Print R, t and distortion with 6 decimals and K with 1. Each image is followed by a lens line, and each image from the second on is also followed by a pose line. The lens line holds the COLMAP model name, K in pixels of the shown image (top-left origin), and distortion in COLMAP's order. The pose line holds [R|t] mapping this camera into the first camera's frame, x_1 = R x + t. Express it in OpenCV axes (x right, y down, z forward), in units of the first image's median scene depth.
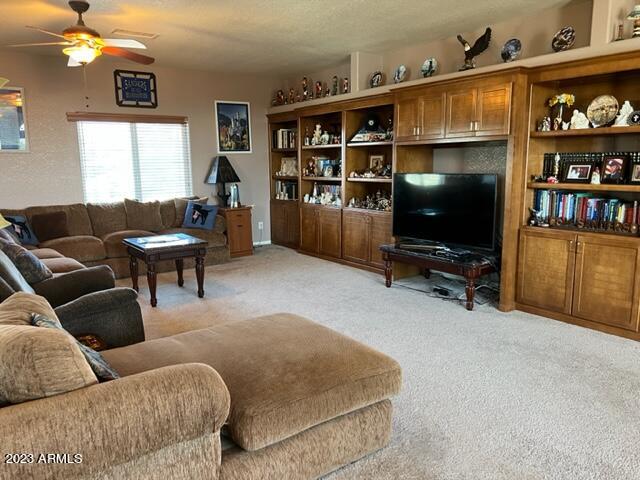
lens RADIAL K [[483.4, 0, 315.5], [0, 483.4, 239.1], [0, 0, 1]] dist [0.046517, -0.070495]
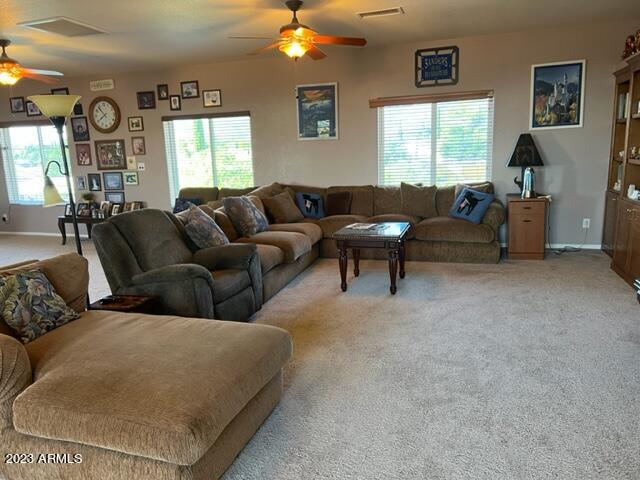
lens RADIAL K [[483.4, 0, 315.5], [0, 483.4, 239.1], [0, 0, 1]] dist [0.046517, -0.070495]
pose [[0.584829, 0.137685, -0.799386, 0.297580], [-0.098206, 0.990258, 0.098713, -0.044481], [0.805190, 0.020774, 0.592653, 0.249455]]
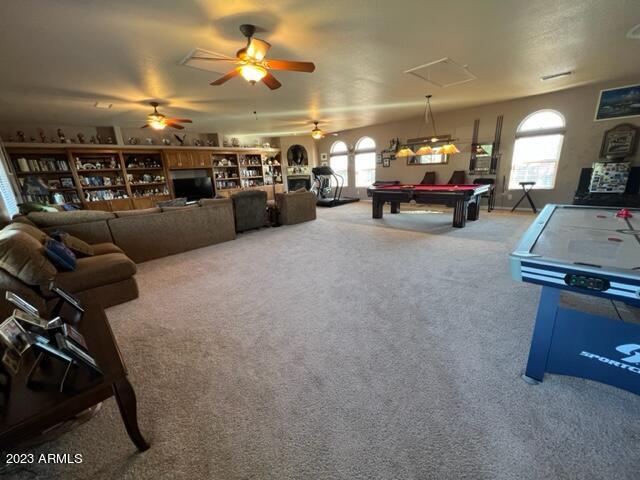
lens RADIAL K [[257.8, 0, 322.0], [0, 257.8, 244.9], [0, 0, 1]] dist [-0.012729, 0.000372]
pose [[-0.170068, -0.256776, 0.951390, -1.195201], [0.199647, 0.936455, 0.288434, -0.027479], [-0.964996, 0.238996, -0.107997, 0.323984]]
